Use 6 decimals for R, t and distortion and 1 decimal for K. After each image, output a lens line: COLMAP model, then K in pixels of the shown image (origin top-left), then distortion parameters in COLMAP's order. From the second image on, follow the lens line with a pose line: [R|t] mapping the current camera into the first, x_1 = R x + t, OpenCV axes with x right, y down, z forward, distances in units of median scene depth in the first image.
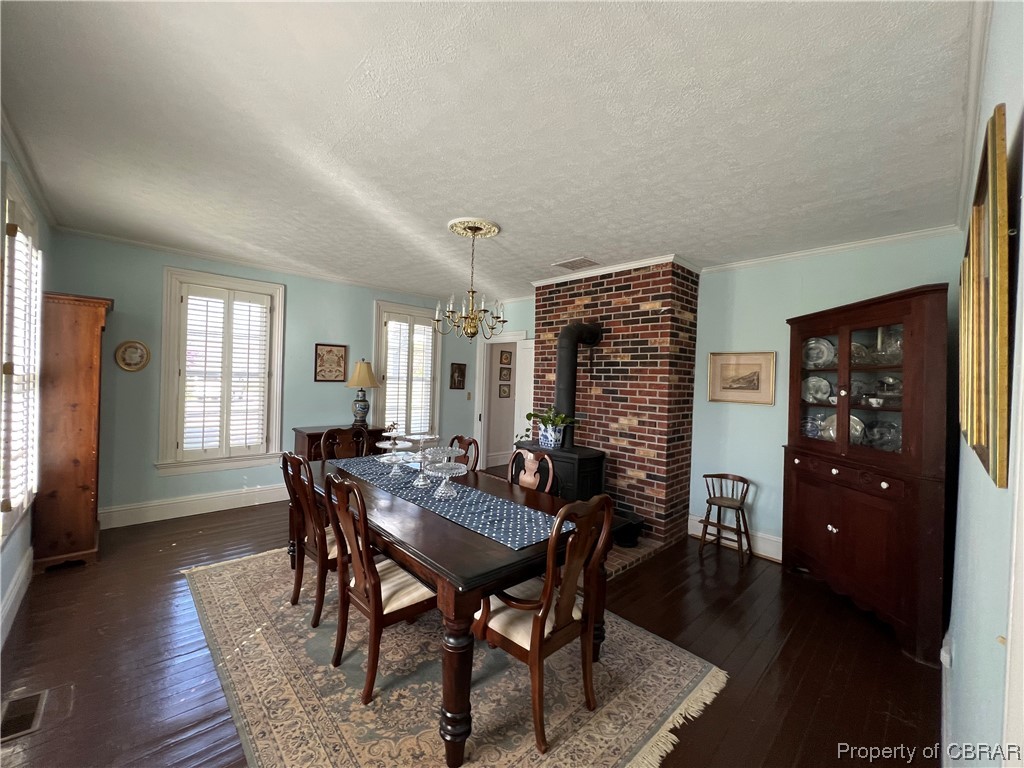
lens RADIAL K [[413.1, 0, 512.0], [0, 413.1, 384.0], [0, 0, 1]] dist [-0.001966, -0.000079]
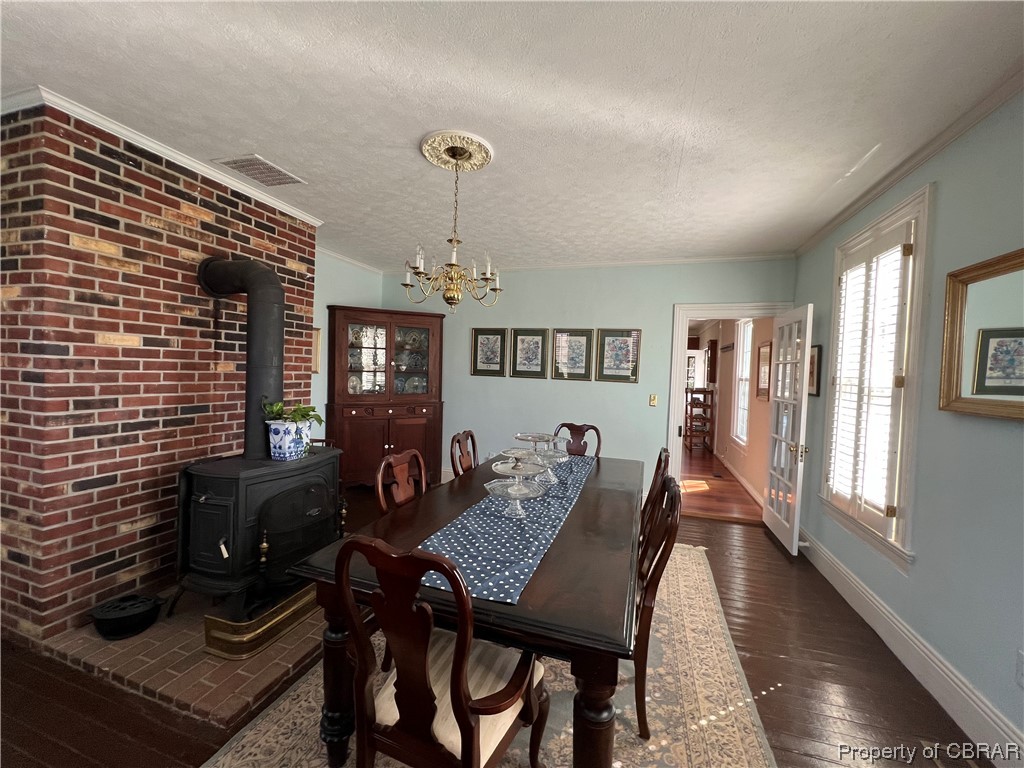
lens RADIAL K [[413.1, 0, 512.0], [0, 413.1, 384.0], [0, 0, 1]] dist [-0.001966, -0.000079]
pose [[-0.475484, -0.072592, 0.876724, -0.583939], [-0.032158, 0.997358, 0.065140, -0.013571], [-0.879136, 0.002780, -0.476562, 0.915245]]
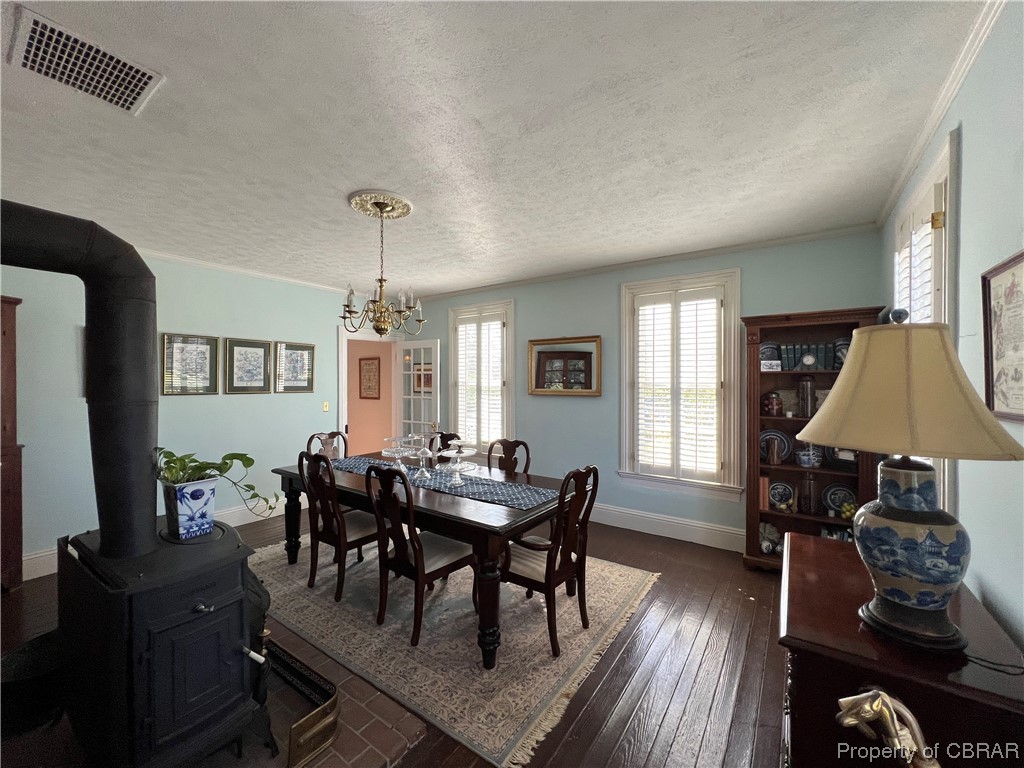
lens RADIAL K [[413.1, 0, 512.0], [0, 413.1, 384.0], [0, 0, 1]] dist [-0.001966, -0.000079]
pose [[-0.979214, -0.022808, -0.201544, -0.121656], [-0.027311, 0.999435, 0.019589, -0.020400], [0.200983, 0.024686, -0.979284, 1.390481]]
